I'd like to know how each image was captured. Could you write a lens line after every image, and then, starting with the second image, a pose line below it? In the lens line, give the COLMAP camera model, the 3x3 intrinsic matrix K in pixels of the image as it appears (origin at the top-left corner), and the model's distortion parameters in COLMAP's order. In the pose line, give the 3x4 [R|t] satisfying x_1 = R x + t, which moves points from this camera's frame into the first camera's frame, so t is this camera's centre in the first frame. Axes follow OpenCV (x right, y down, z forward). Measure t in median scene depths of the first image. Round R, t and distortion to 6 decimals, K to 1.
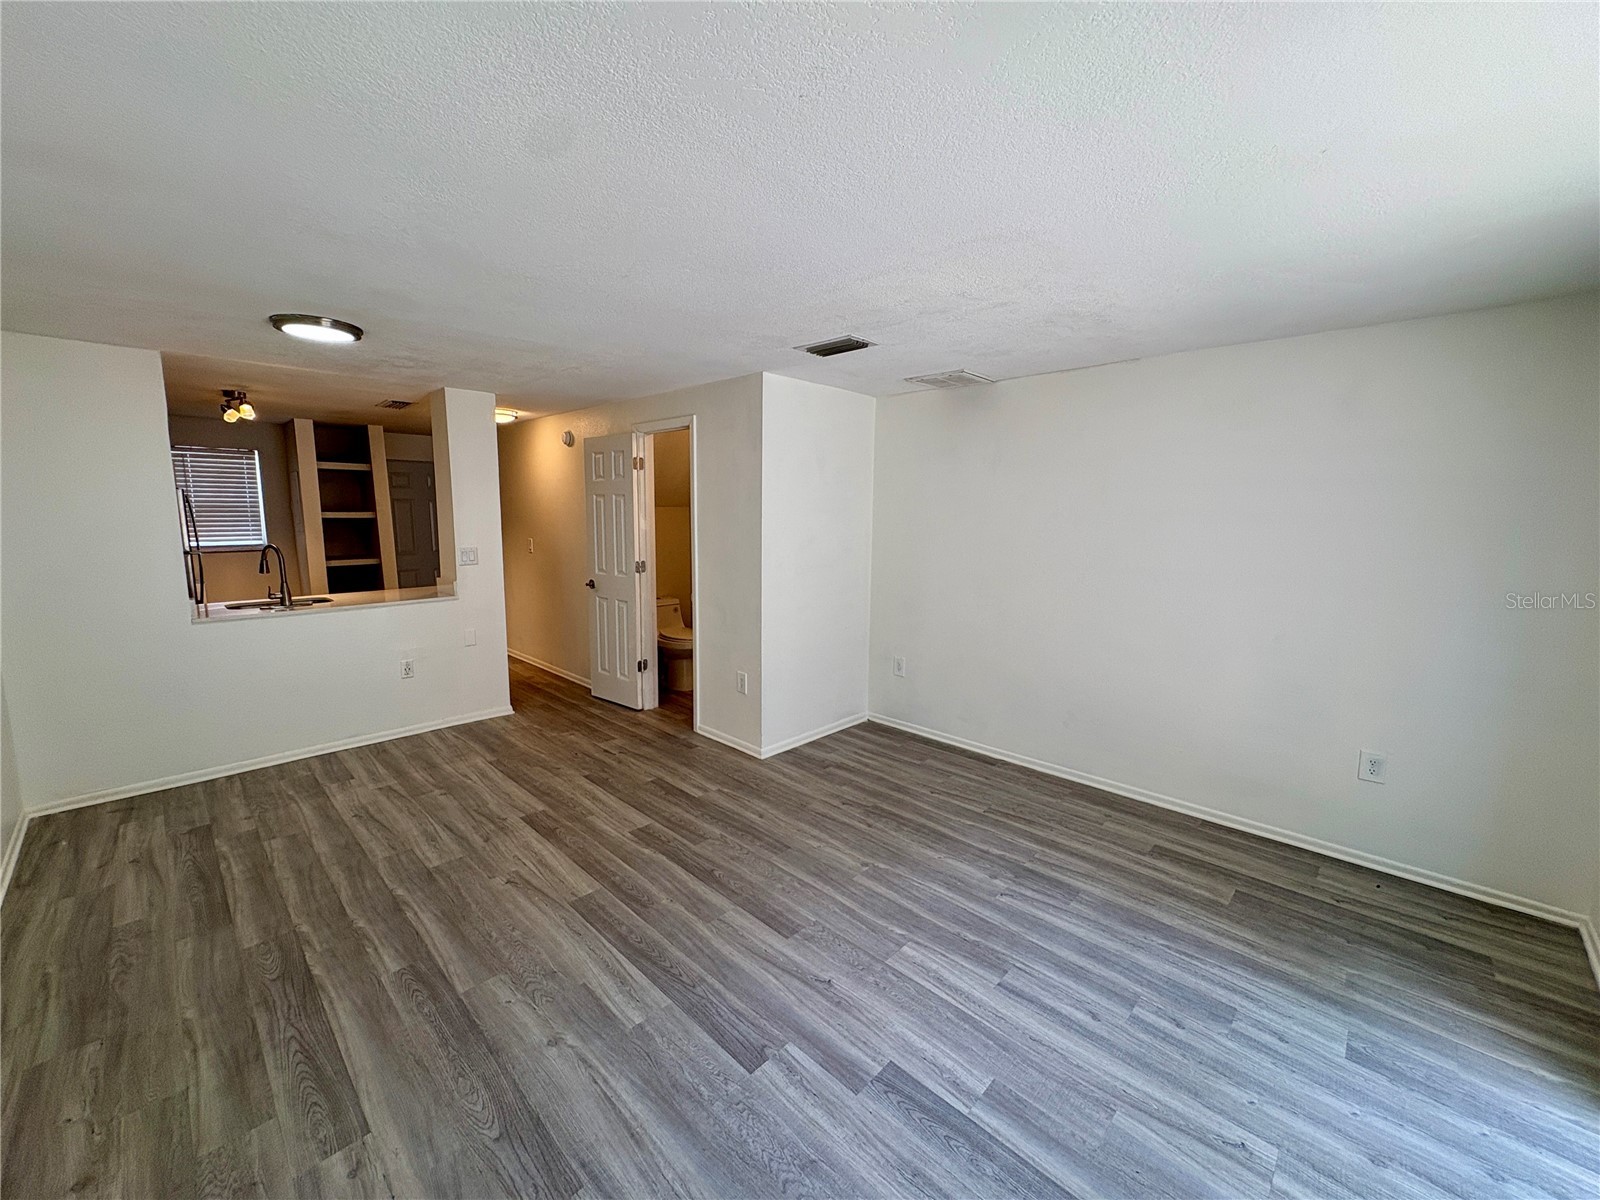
lens RADIAL K [[636.3, 0, 799.0], [0, 636.3, 597.6], [0, 0, 1]] dist [0.001376, -0.000002]
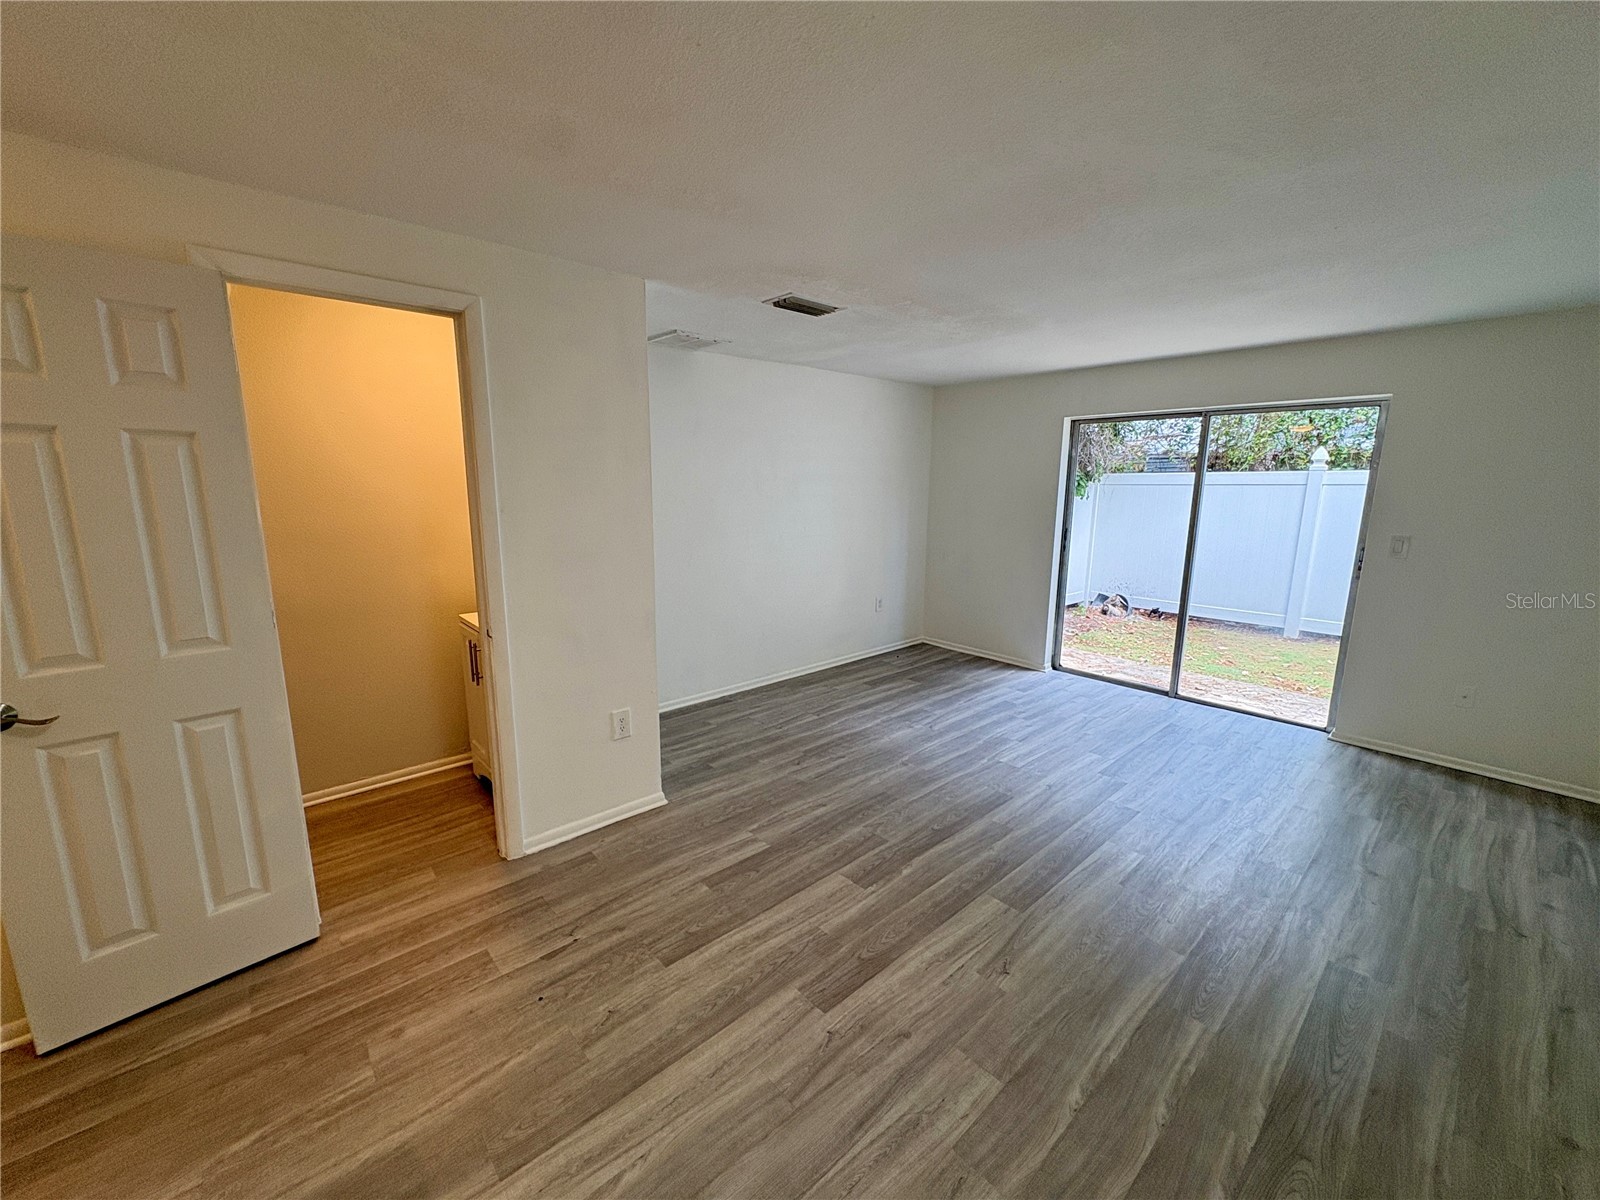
lens RADIAL K [[636.3, 0, 799.0], [0, 636.3, 597.6], [0, 0, 1]] dist [0.001376, -0.000002]
pose [[0.069089, -0.191767, 0.979006, -1.085317], [0.131251, 0.974568, 0.181635, -0.152043], [-0.988939, 0.115947, 0.092501, 1.076266]]
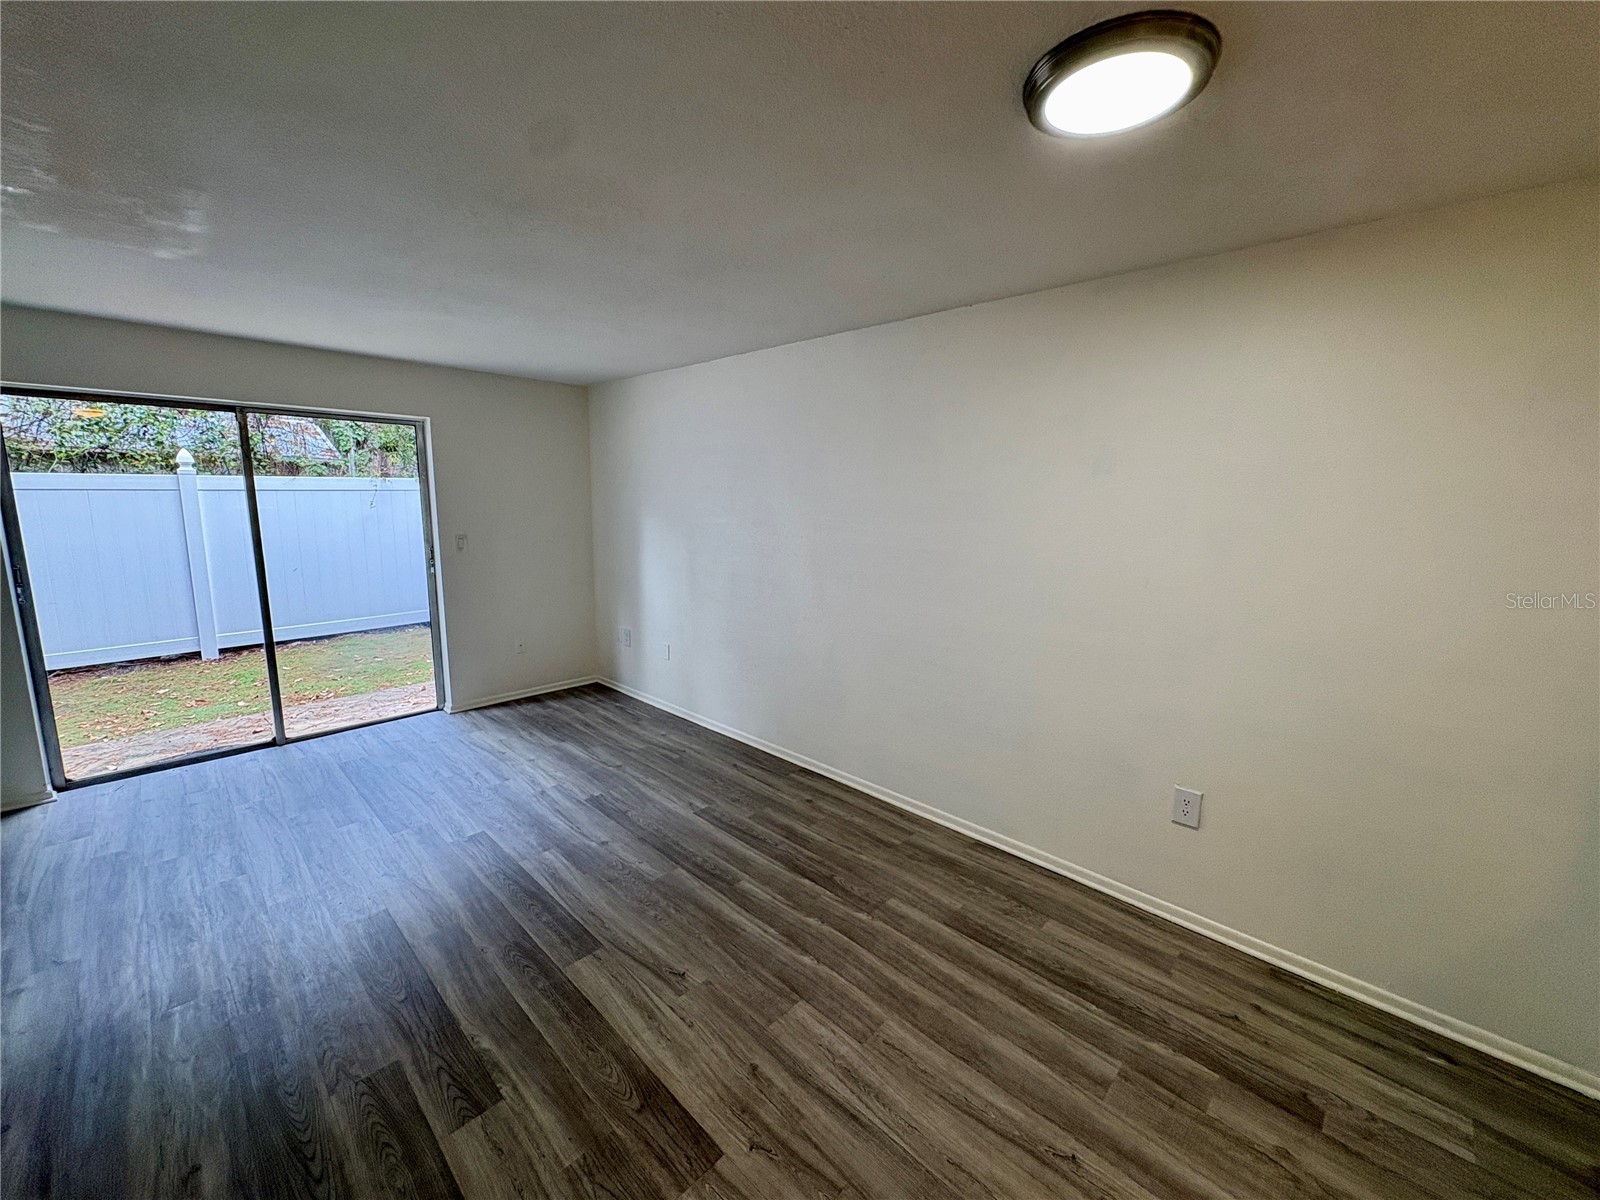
lens RADIAL K [[636.3, 0, 799.0], [0, 636.3, 597.6], [0, 0, 1]] dist [0.001376, -0.000002]
pose [[-0.999721, -0.022478, -0.007189, -0.559447], [-0.023598, 0.955337, 0.294573, -0.219104], [0.000246, 0.294661, -0.955602, 1.544936]]
